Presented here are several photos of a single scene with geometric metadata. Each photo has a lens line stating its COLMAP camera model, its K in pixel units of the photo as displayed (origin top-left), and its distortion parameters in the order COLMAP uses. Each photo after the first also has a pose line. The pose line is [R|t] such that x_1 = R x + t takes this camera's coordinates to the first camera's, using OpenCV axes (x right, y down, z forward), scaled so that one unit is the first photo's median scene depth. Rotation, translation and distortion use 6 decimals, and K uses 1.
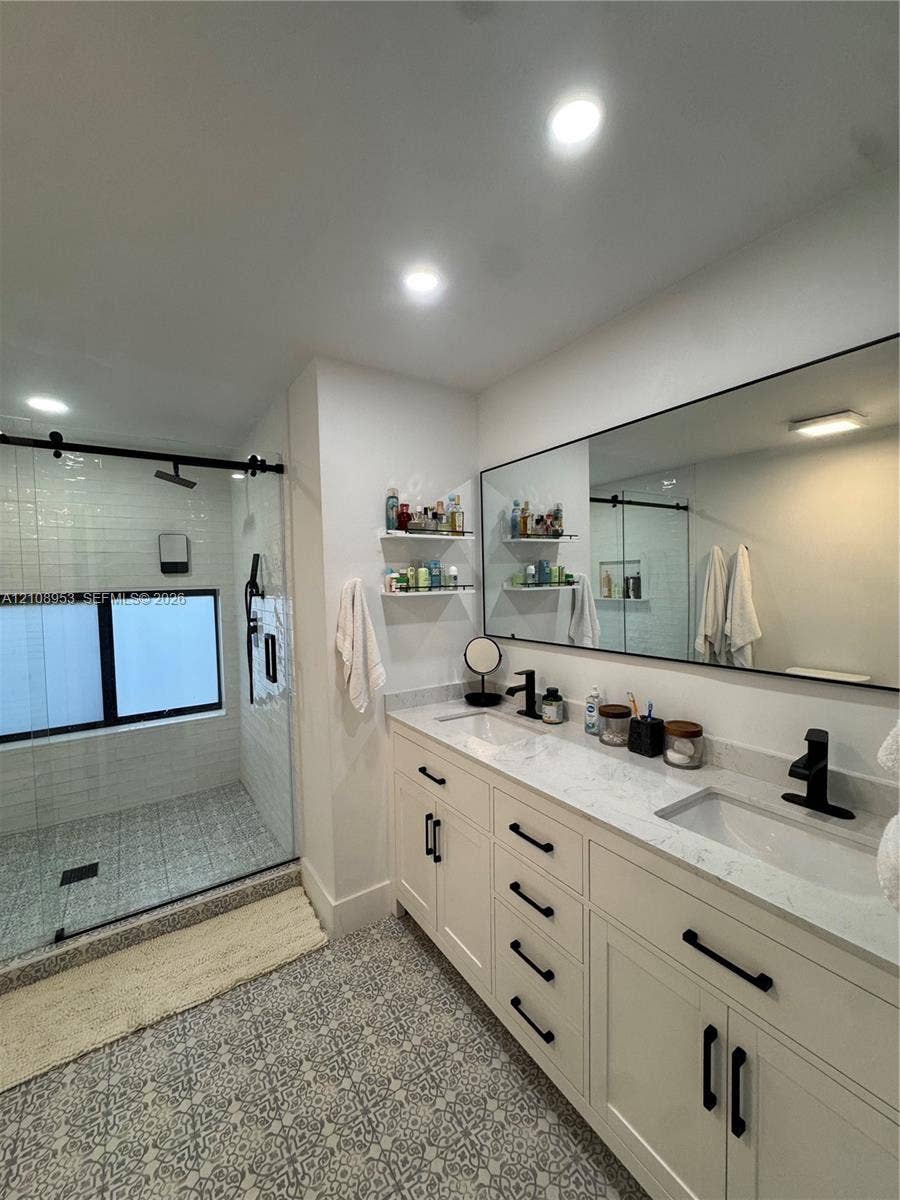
lens RADIAL K [[479.2, 0, 450.6], [0, 479.2, 599.1], [0, 0, 1]] dist [-0.002437, 0.000369]
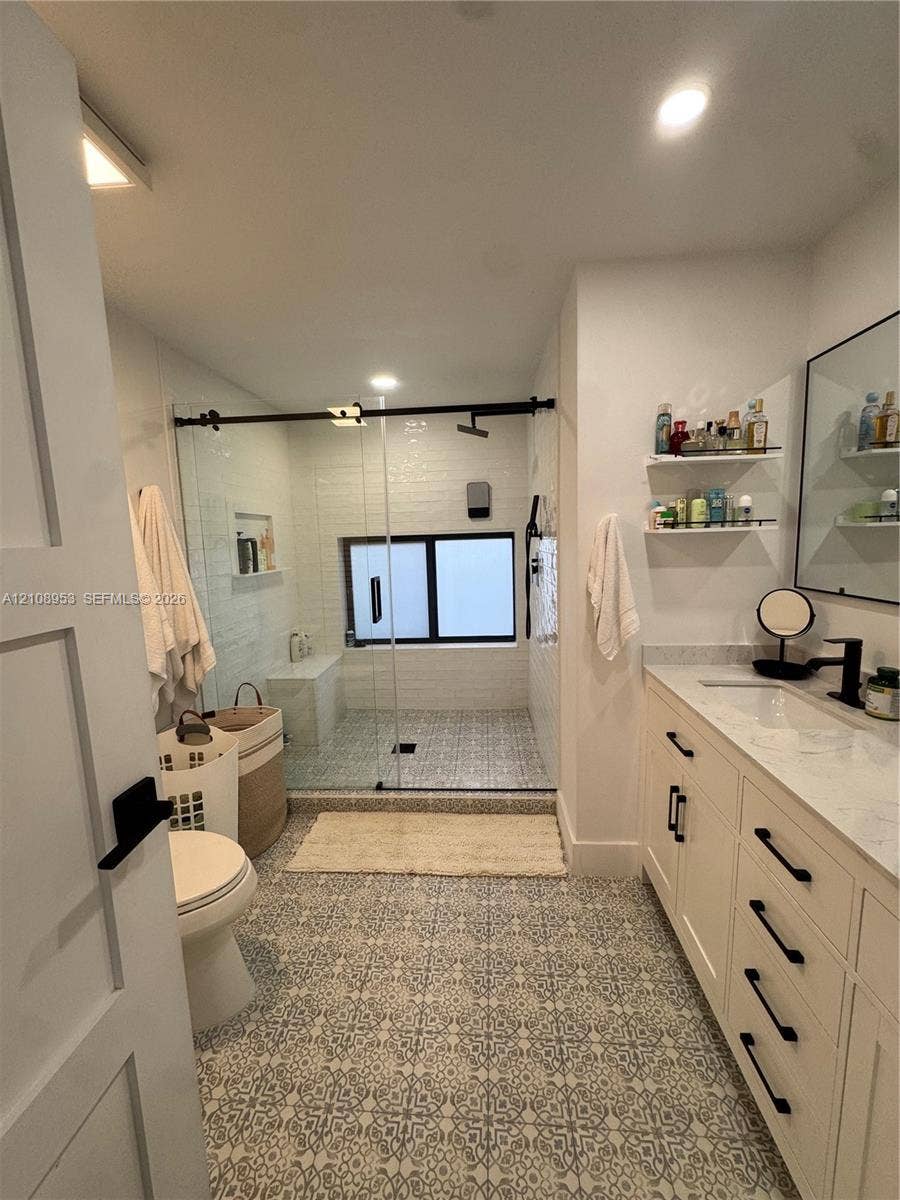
lens RADIAL K [[479.2, 0, 450.6], [0, 479.2, 599.1], [0, 0, 1]] dist [-0.002437, 0.000369]
pose [[0.788544, 0.076979, -0.610142, 0.118096], [-0.011027, 0.993745, 0.111125, 0.018425], [0.614880, -0.080899, 0.784460, 0.085853]]
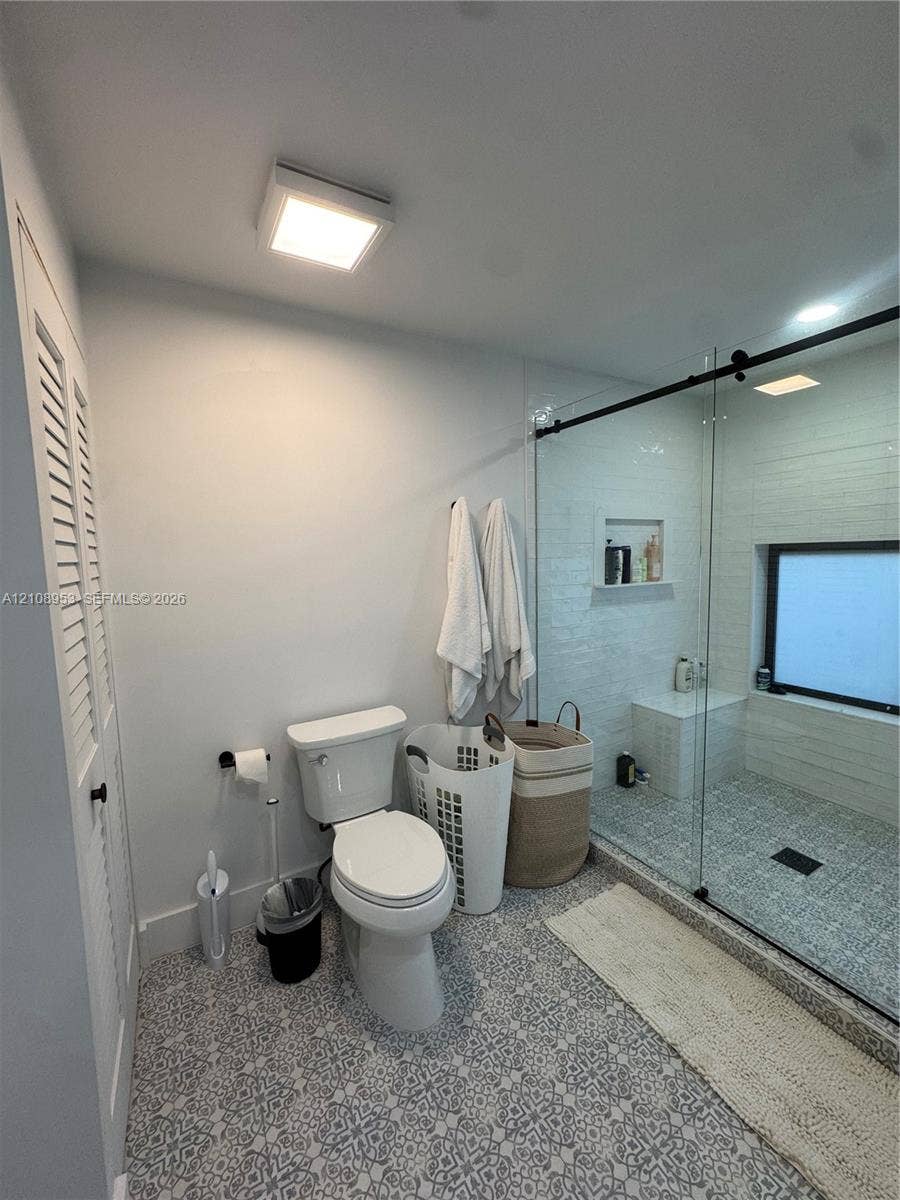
lens RADIAL K [[479.2, 0, 450.6], [0, 479.2, 599.1], [0, 0, 1]] dist [-0.002437, 0.000369]
pose [[-0.065456, 0.114658, -0.991246, 0.100106], [-0.014866, 0.993154, 0.115860, 0.002296], [0.997745, 0.022320, -0.063304, 0.475507]]
